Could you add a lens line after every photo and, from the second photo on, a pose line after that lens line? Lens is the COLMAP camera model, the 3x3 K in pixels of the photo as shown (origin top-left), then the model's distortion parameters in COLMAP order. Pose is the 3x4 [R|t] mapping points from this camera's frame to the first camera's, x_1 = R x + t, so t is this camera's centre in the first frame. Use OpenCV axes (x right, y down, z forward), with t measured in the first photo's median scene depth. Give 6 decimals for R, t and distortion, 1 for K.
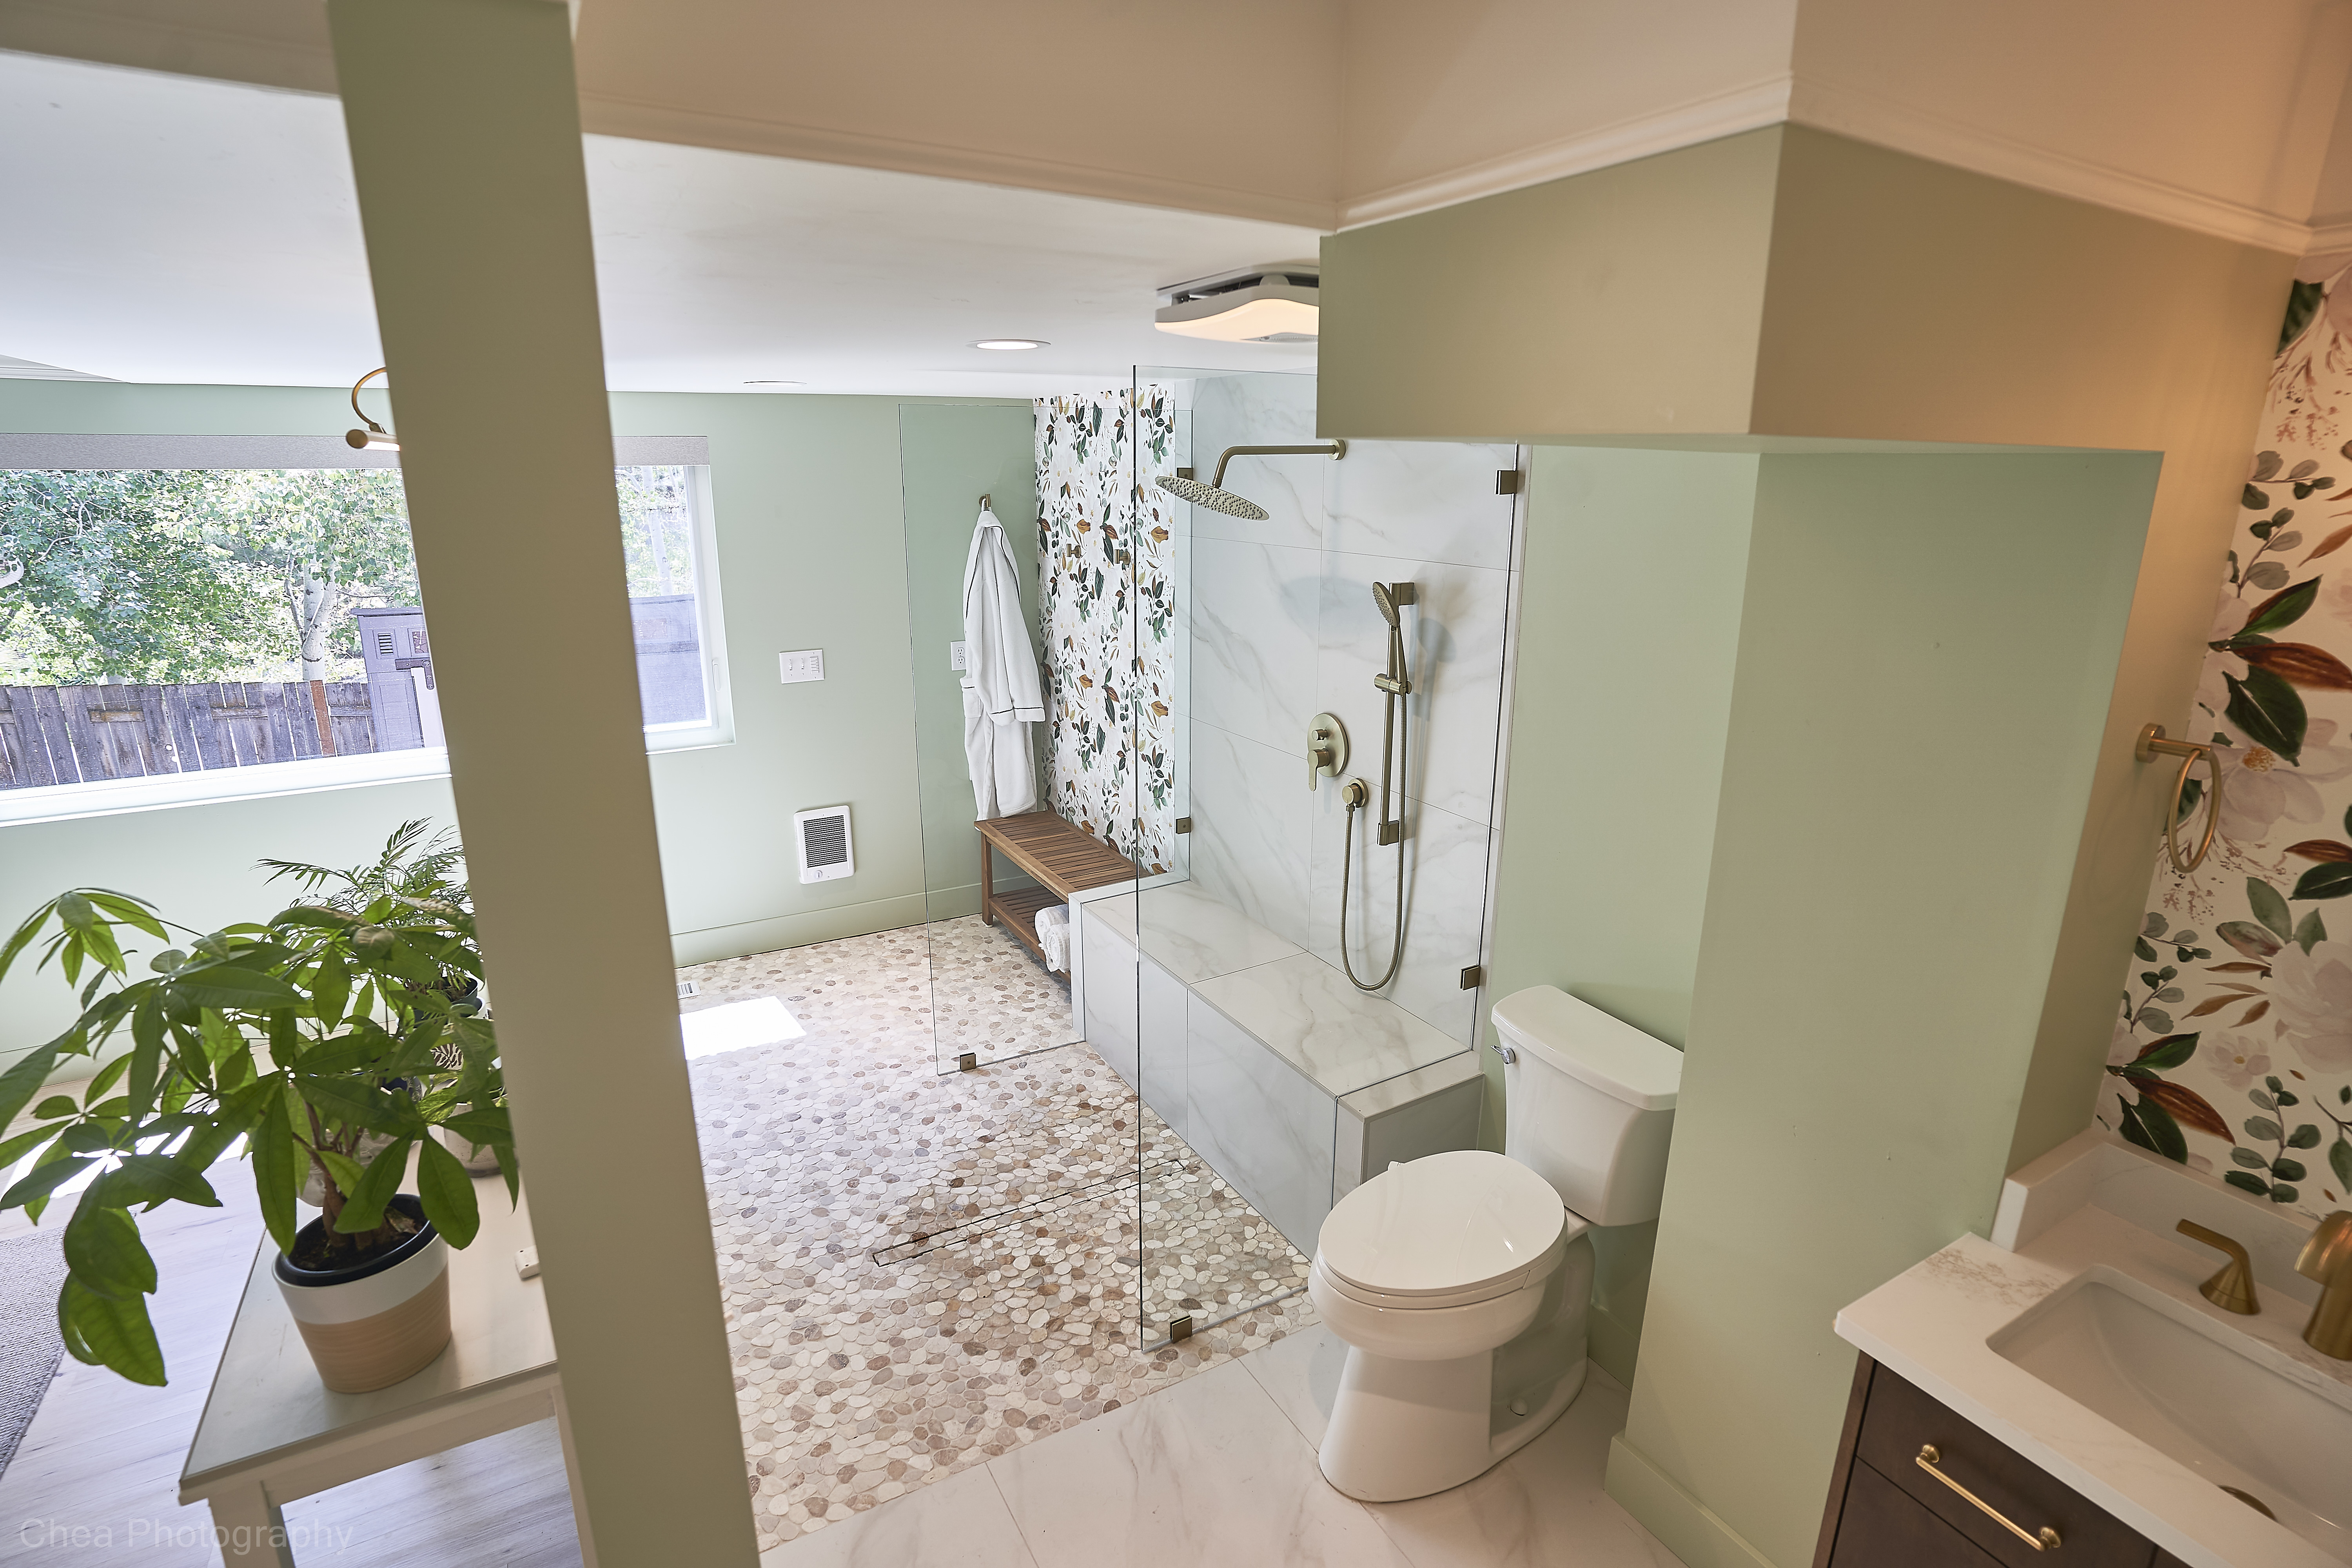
lens RADIAL K [[1160.9, 0, 1161.6], [0, 1160.9, 777.4], [0, 0, 1]] dist [-0.088665, 0.044637]
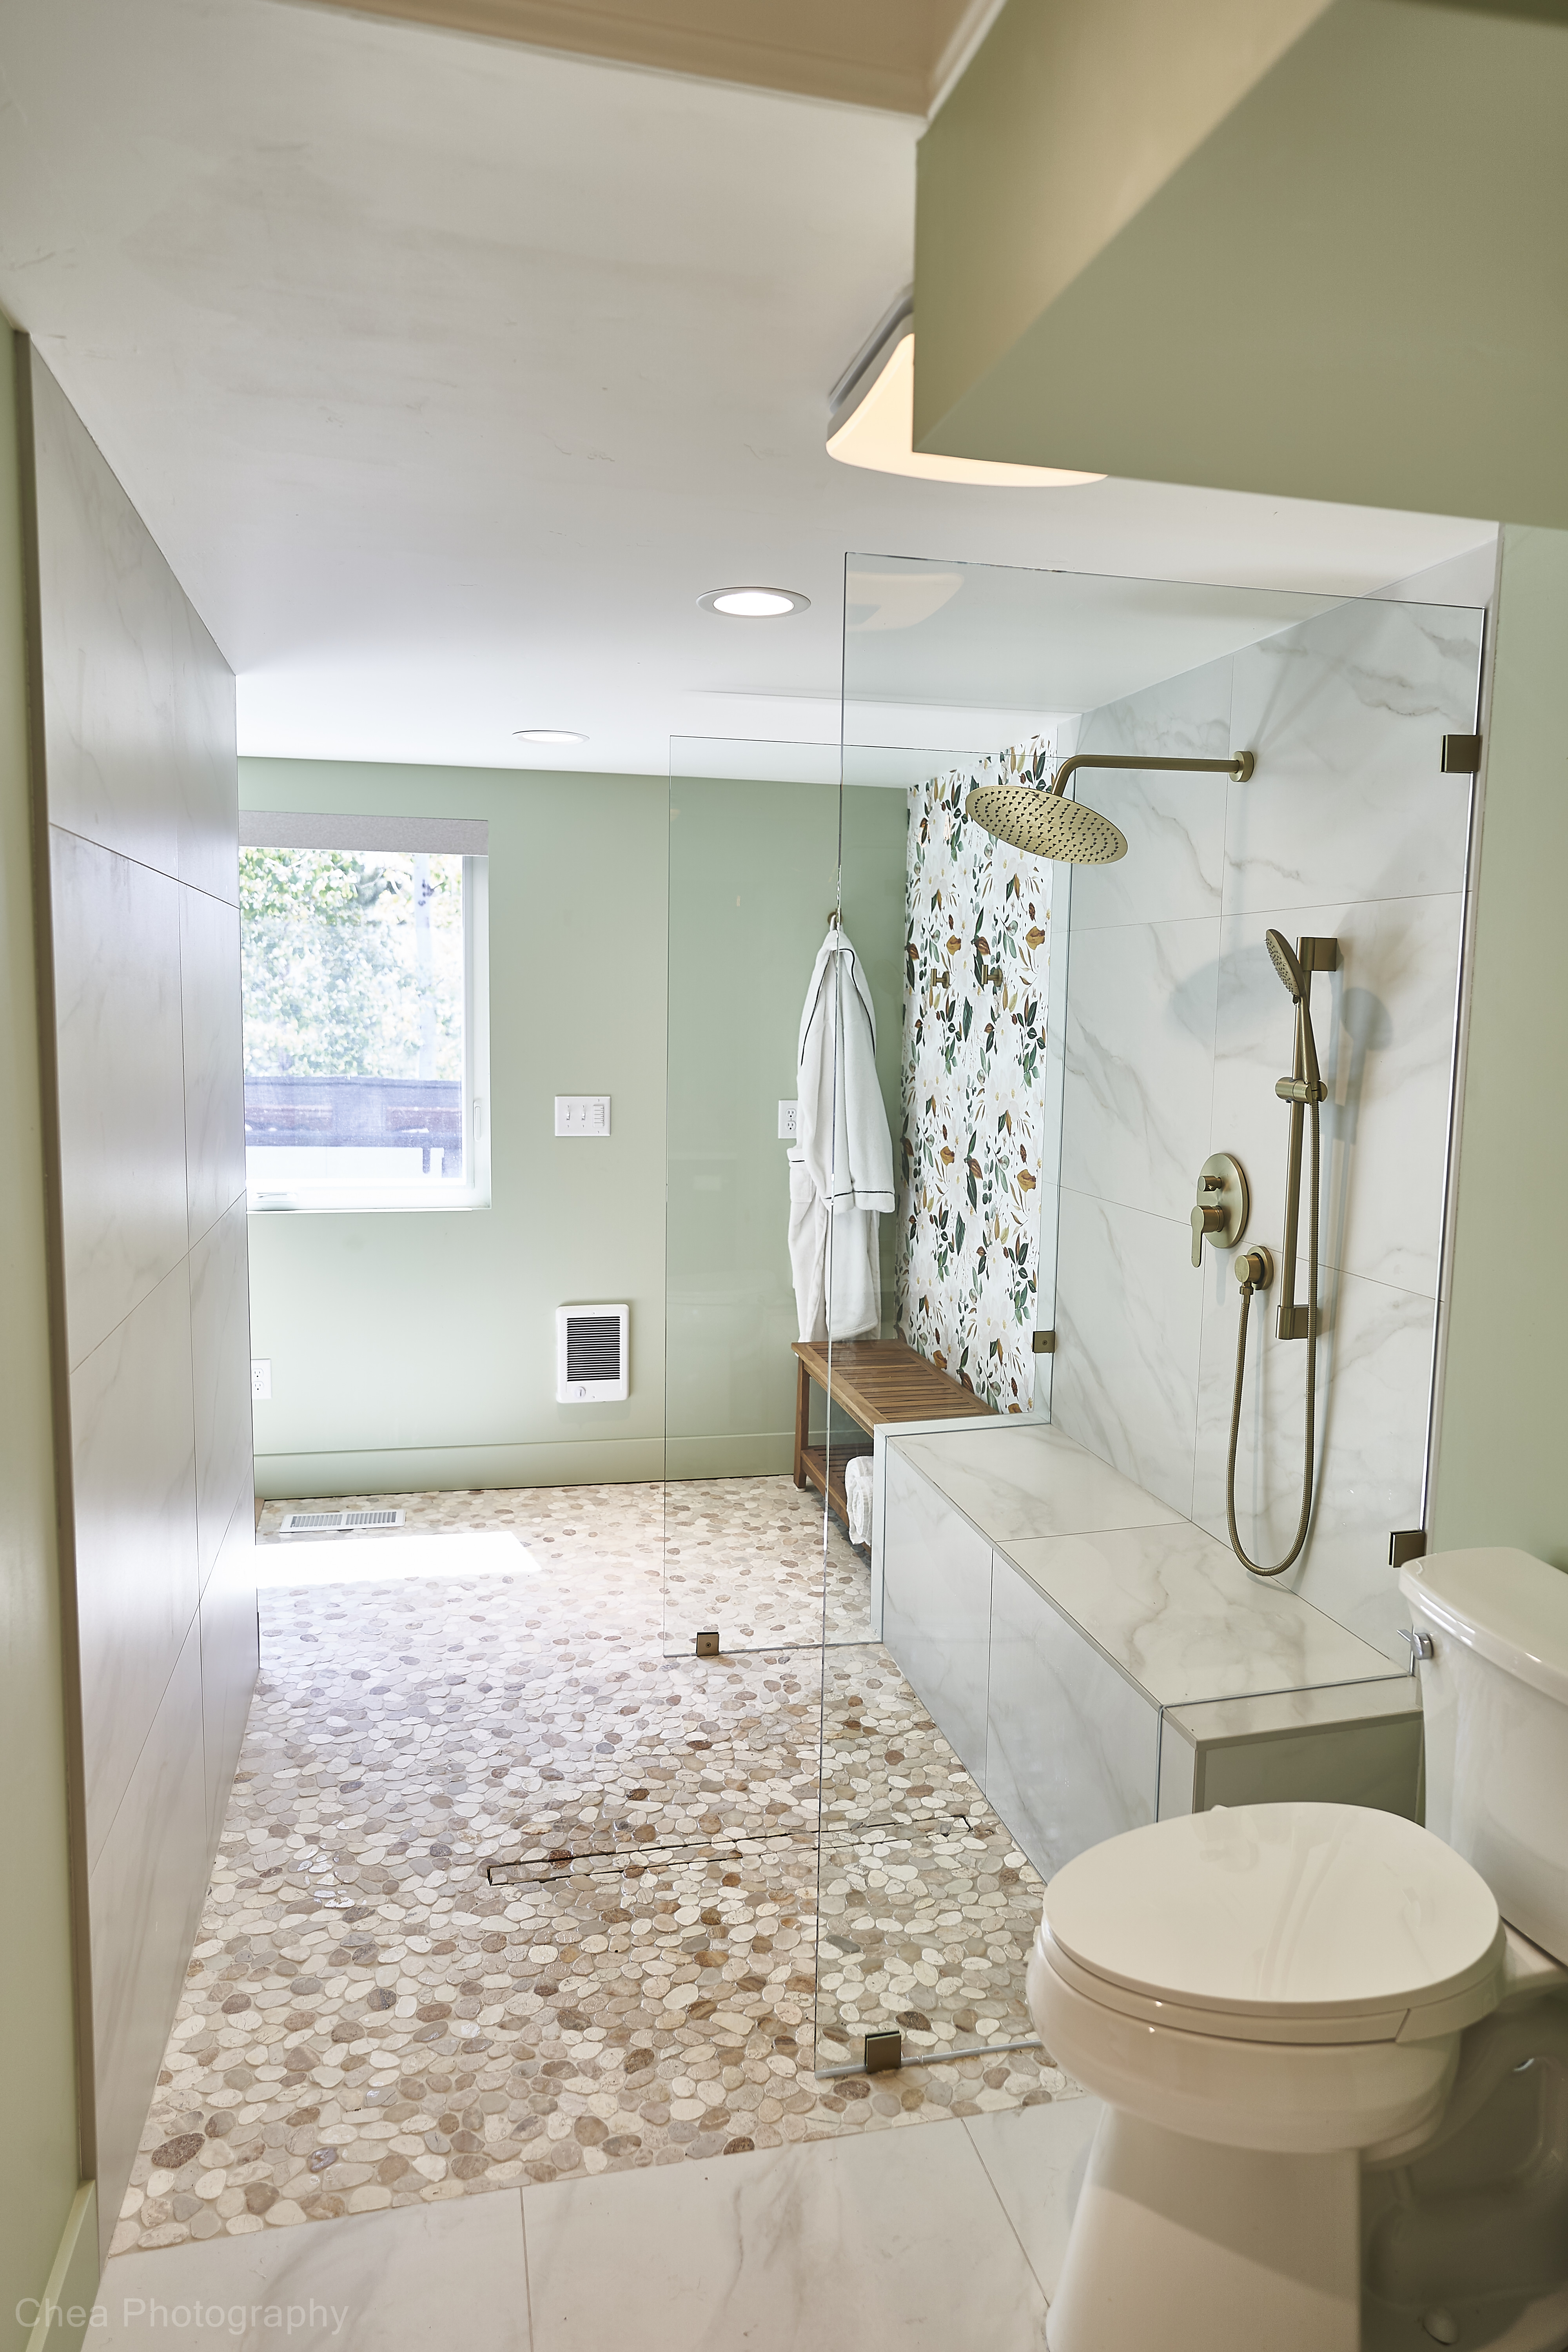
lens RADIAL K [[1517.9, 0, 775.7], [0, 1517.9, 1167.2], [0, 0, 1]] dist [-0.034772, 0.054922]
pose [[0.960733, 0.047746, -0.273337, 0.135168], [-0.089653, 0.985662, -0.142942, 0.103534], [0.262593, 0.161834, 0.951239, 0.090768]]
